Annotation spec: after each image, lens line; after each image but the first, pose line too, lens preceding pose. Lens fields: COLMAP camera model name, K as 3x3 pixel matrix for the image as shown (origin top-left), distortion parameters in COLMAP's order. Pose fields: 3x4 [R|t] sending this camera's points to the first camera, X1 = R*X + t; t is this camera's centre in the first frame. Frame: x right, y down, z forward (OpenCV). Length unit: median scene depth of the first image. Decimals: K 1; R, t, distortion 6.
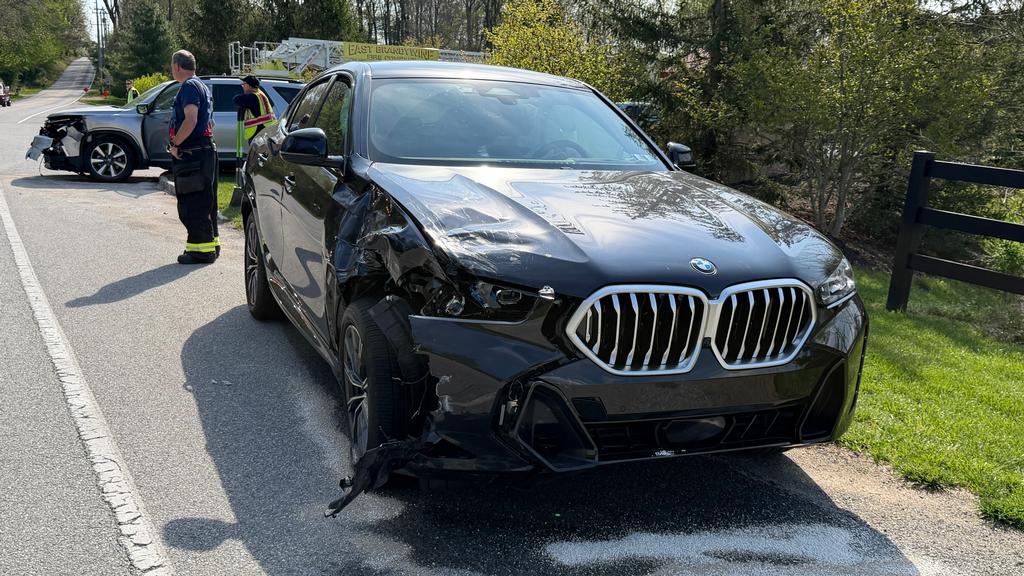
lens RADIAL K [[939.1, 0, 513.9], [0, 939.1, 287.7], [0, 0, 1]] dist [0.015120, 0.000000]
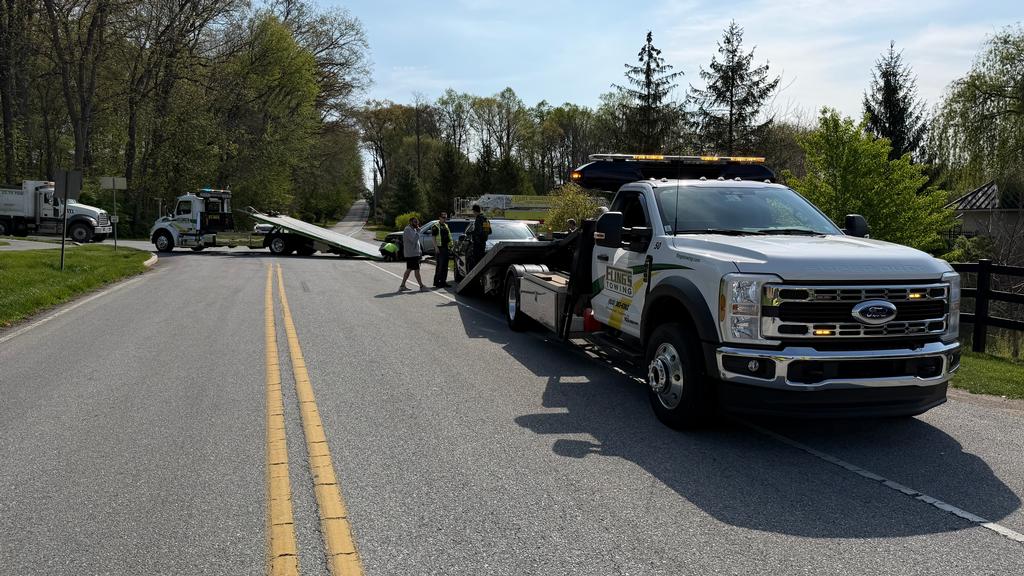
lens RADIAL K [[737.5, 0, 510.8], [0, 737.5, 286.9], [0, 0, 1]] dist [0.041721, -0.001031]
pose [[0.977556, -0.002971, -0.210654, 0.100599], [-0.020081, 0.994034, -0.107207, 0.064101], [0.209716, 0.109031, 0.971664, -0.334392]]
